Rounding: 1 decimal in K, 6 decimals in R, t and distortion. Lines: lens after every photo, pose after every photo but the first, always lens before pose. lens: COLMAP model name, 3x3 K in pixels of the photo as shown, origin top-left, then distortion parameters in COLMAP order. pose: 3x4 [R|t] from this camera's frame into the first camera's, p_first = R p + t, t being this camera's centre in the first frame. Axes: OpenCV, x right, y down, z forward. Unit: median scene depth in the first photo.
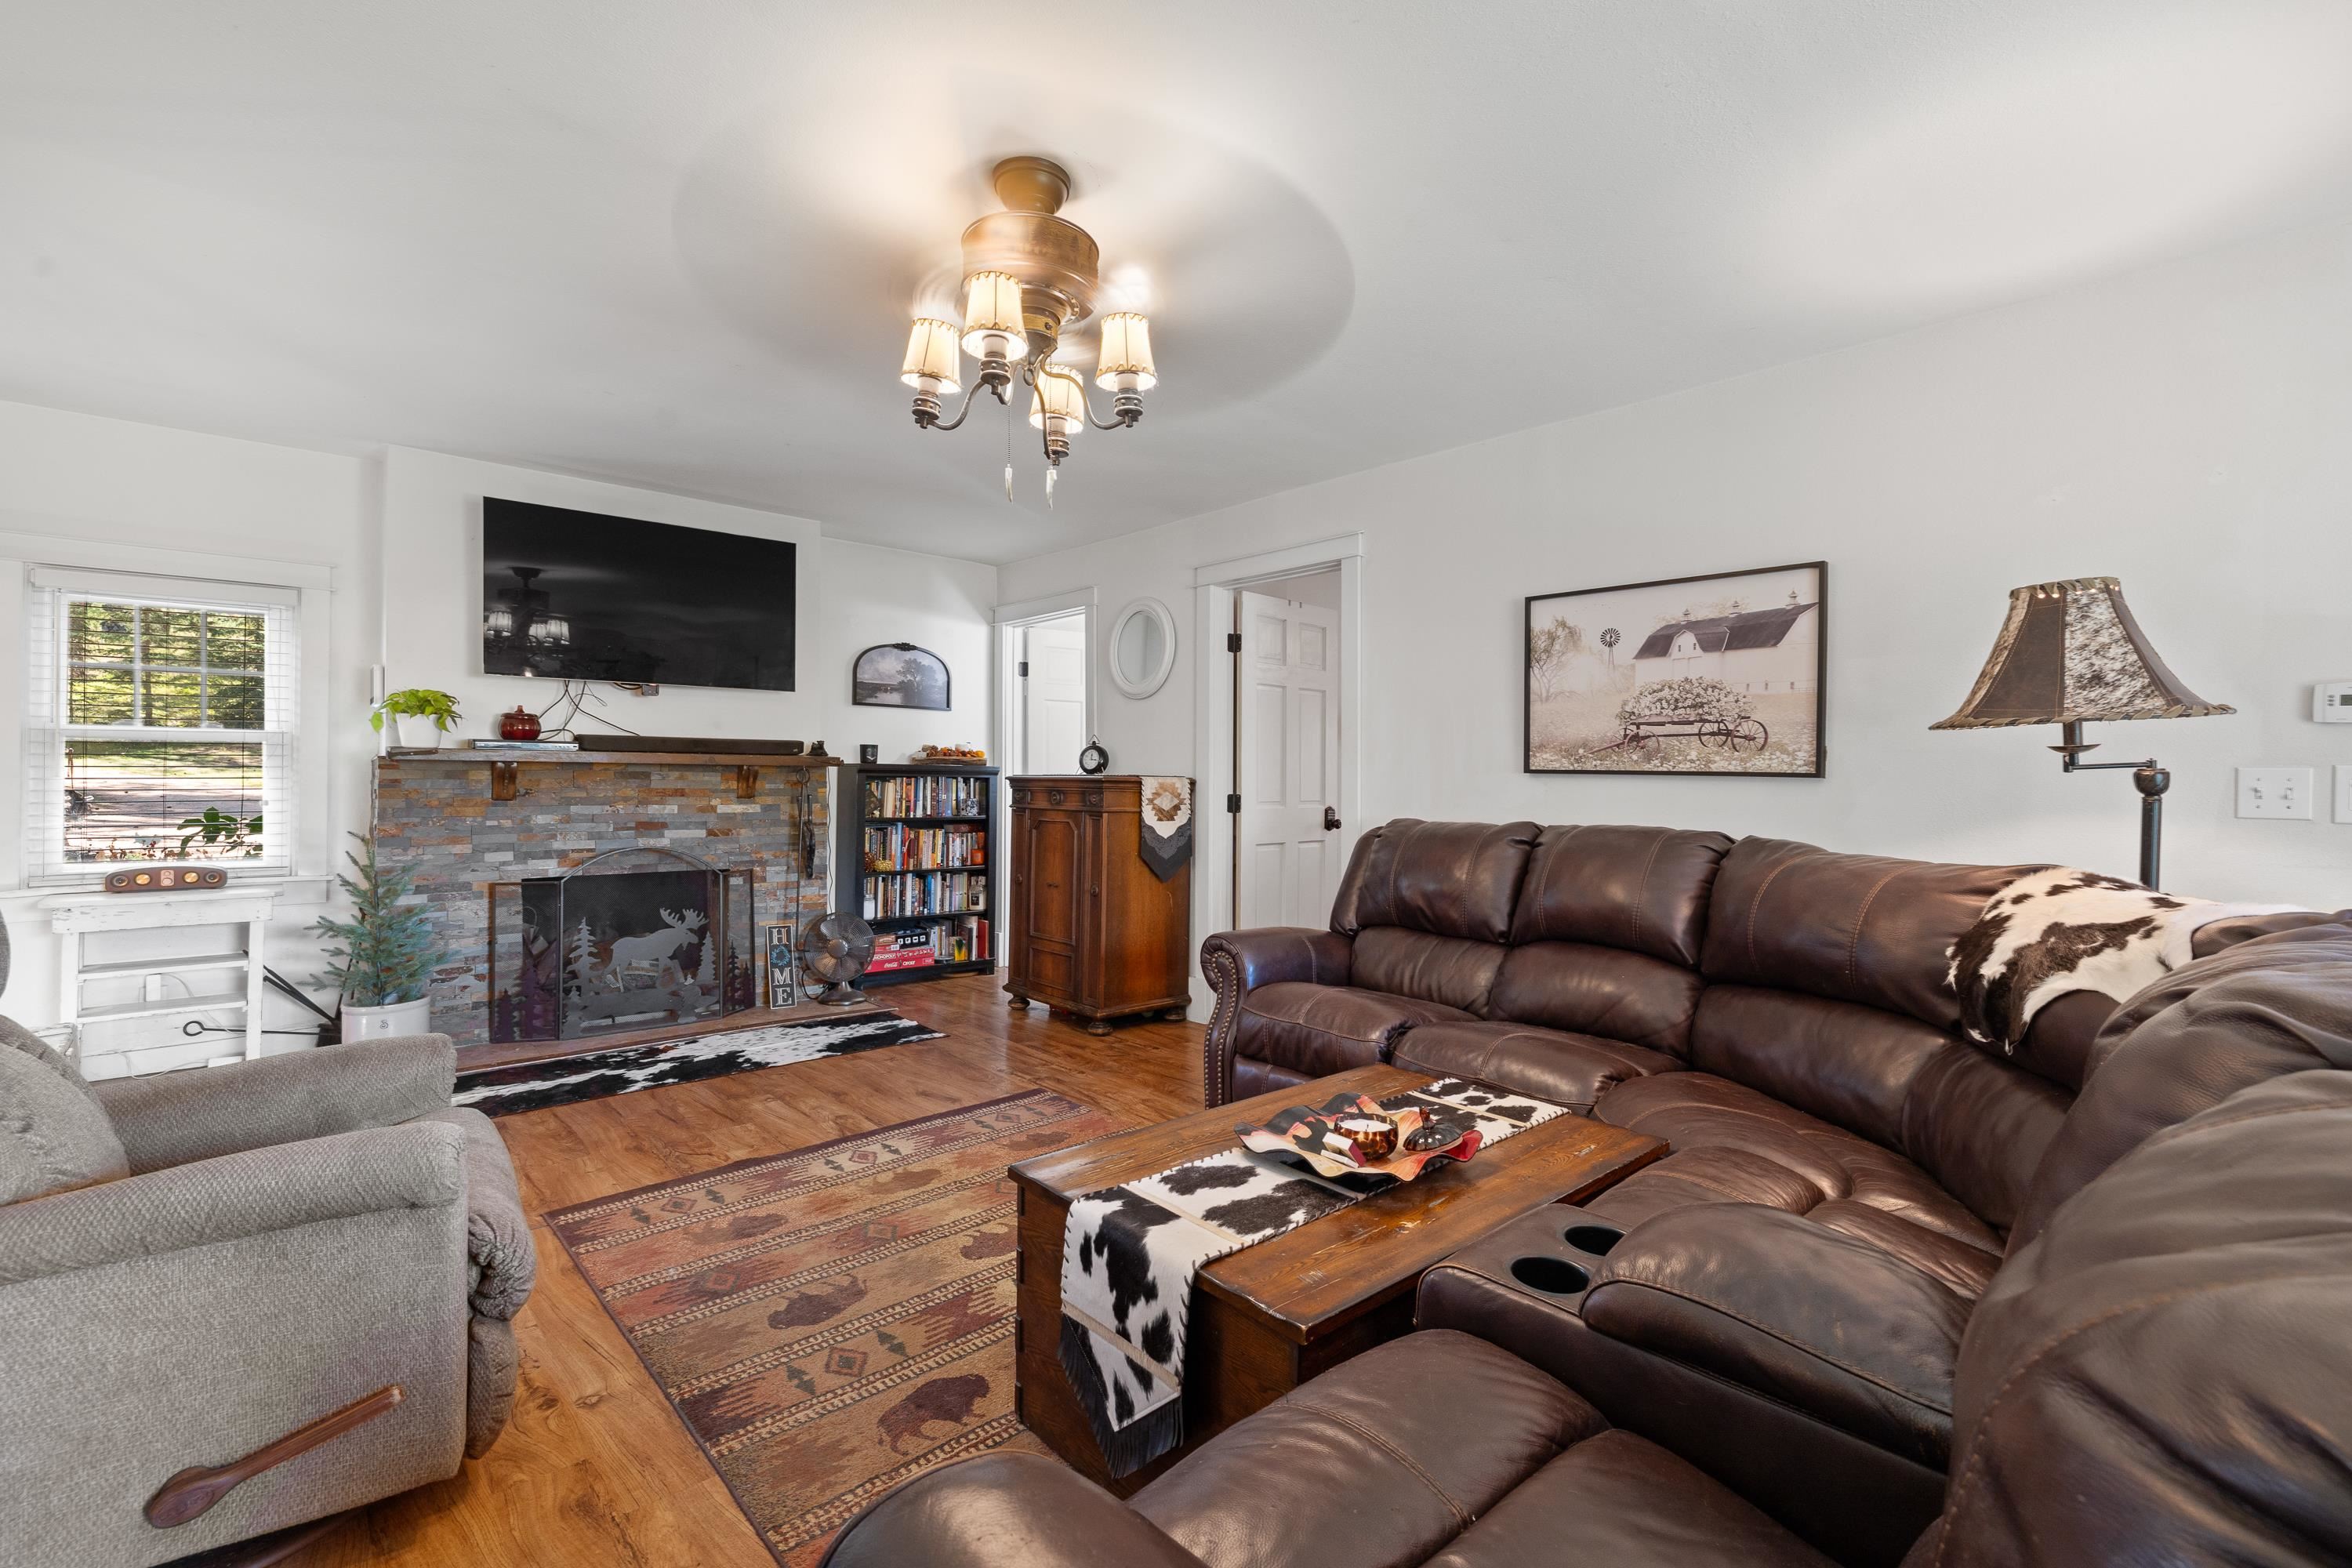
lens RADIAL K [[1029.4, 0, 1184.9], [0, 1029.4, 770.5], [0, 0, 1]] dist [-0.002440, 0.001192]
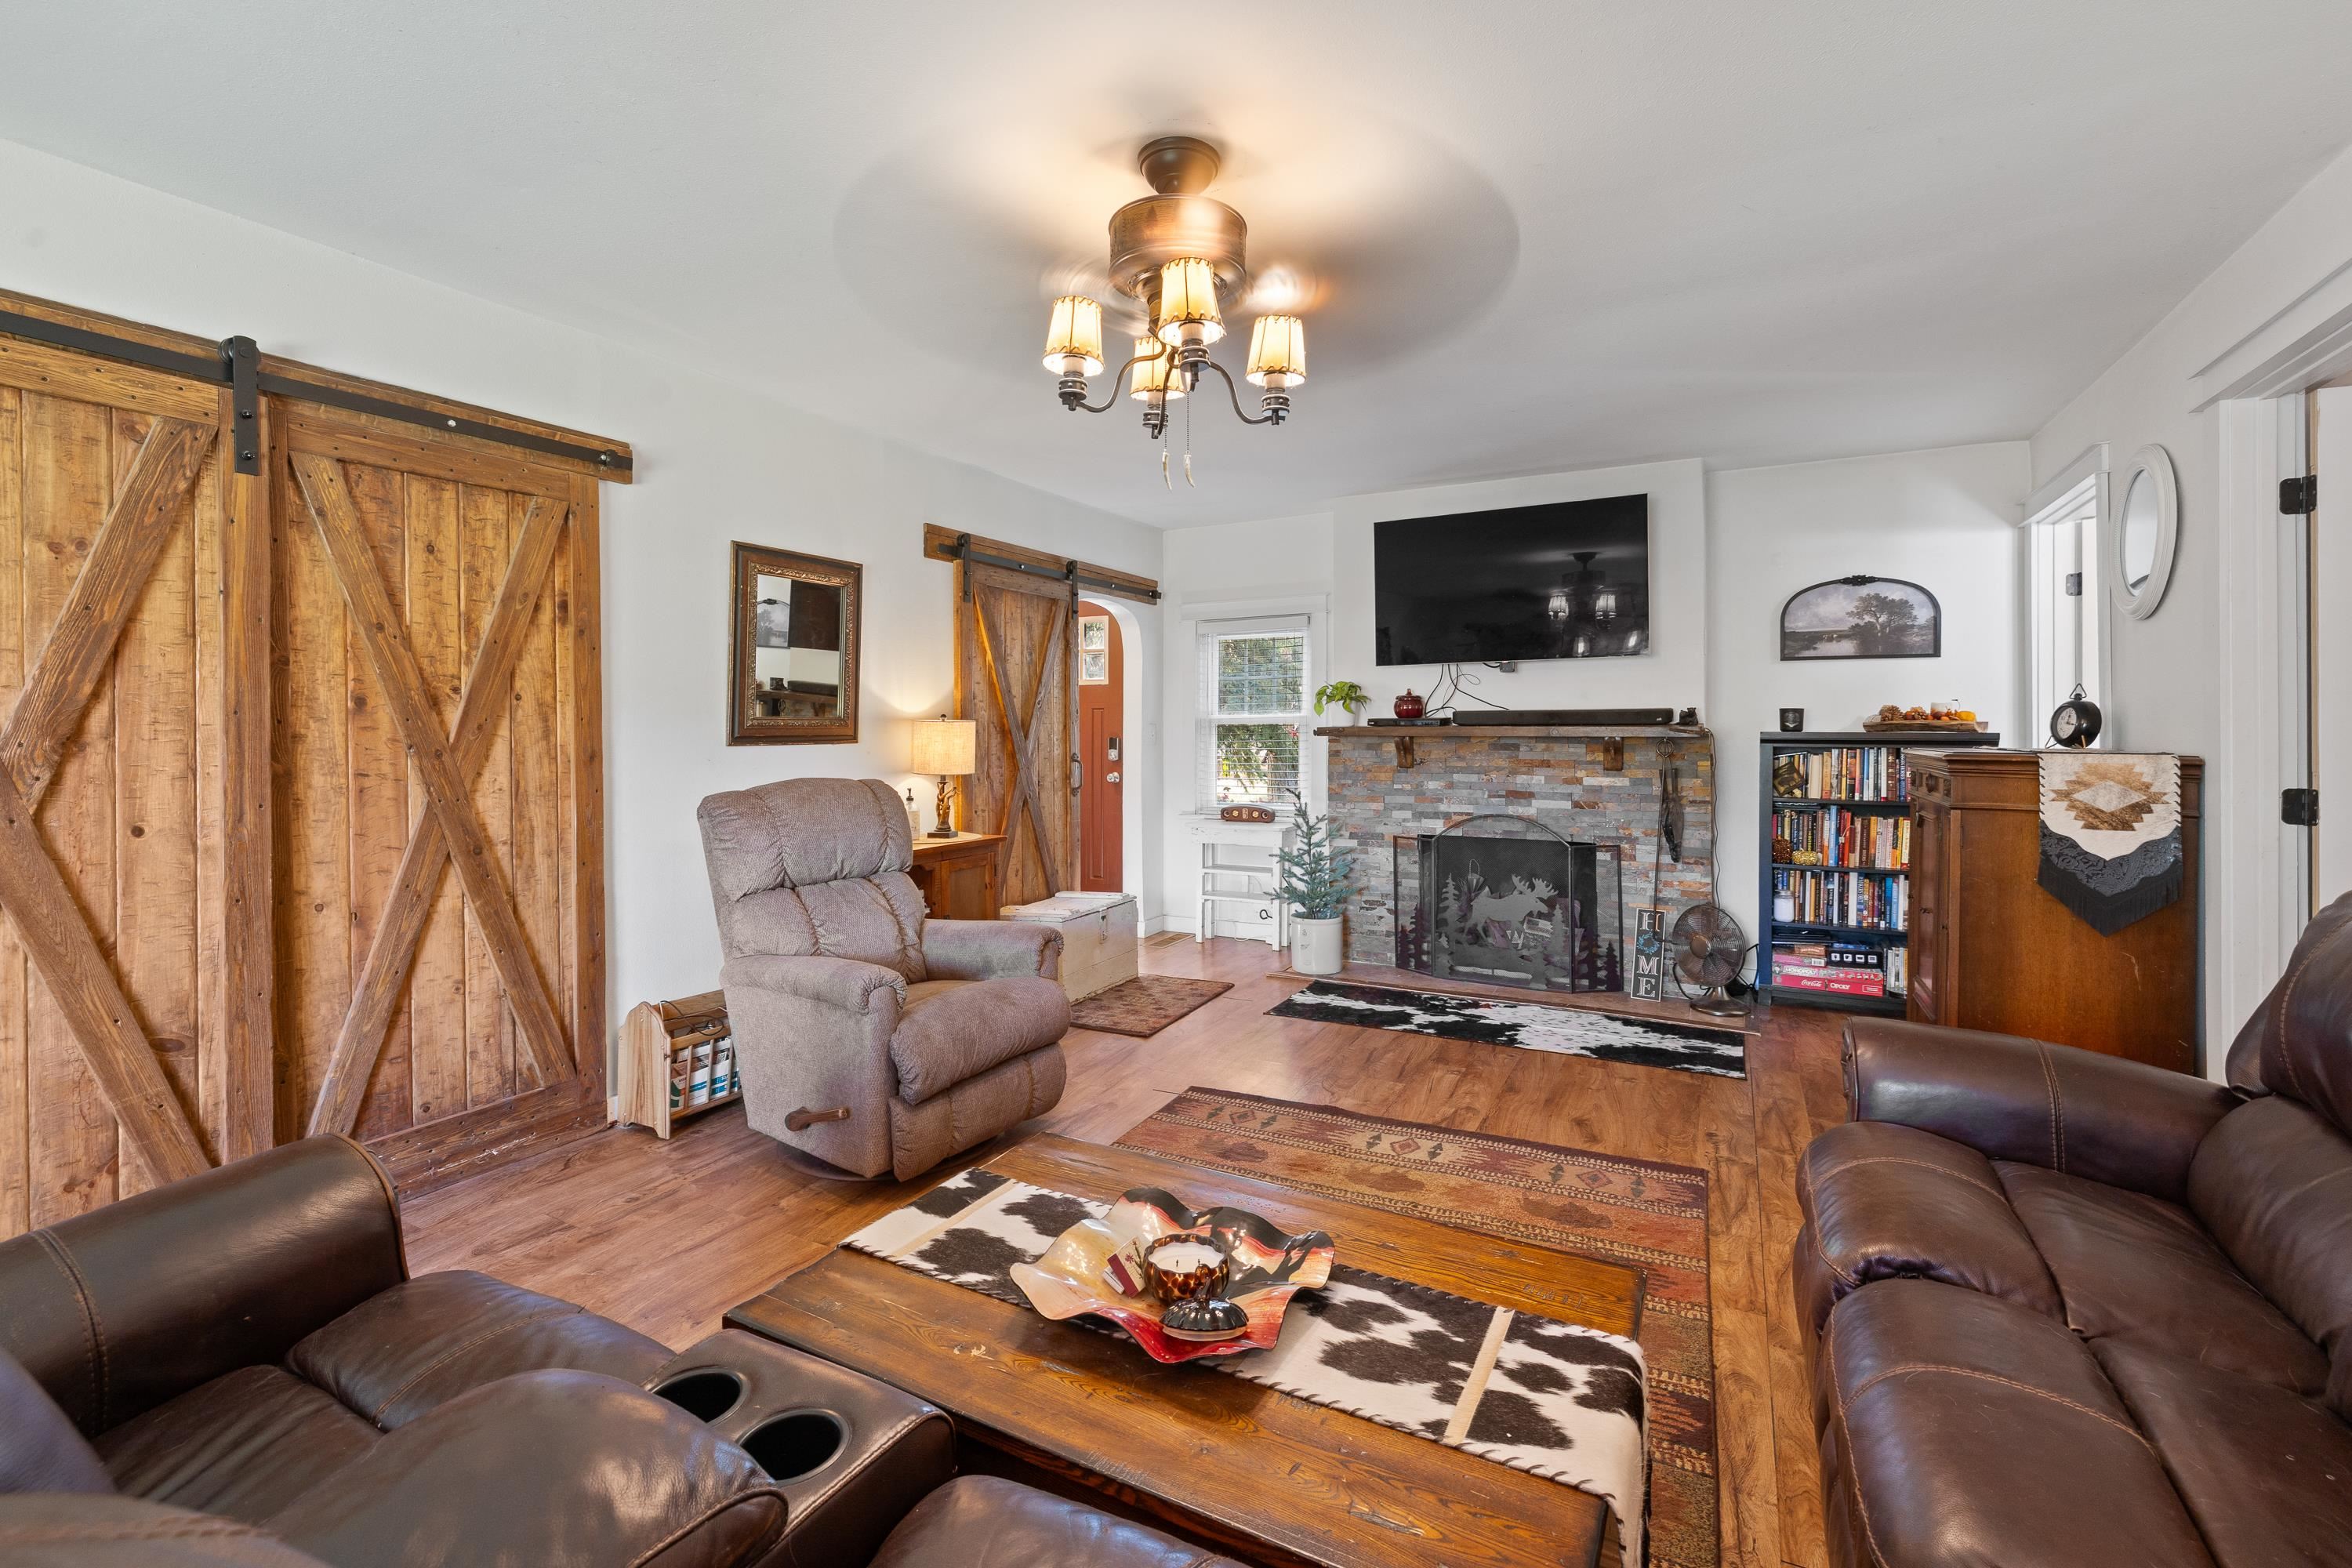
lens RADIAL K [[1037.6, 0, 1174.8], [0, 1037.6, 725.4], [0, 0, 1]] dist [-0.010015, 0.000260]
pose [[0.330796, -0.013621, -0.943604, 0.393682], [0.011822, 0.999877, -0.010289, -0.011464], [0.943628, -0.007752, 0.330916, 0.339908]]
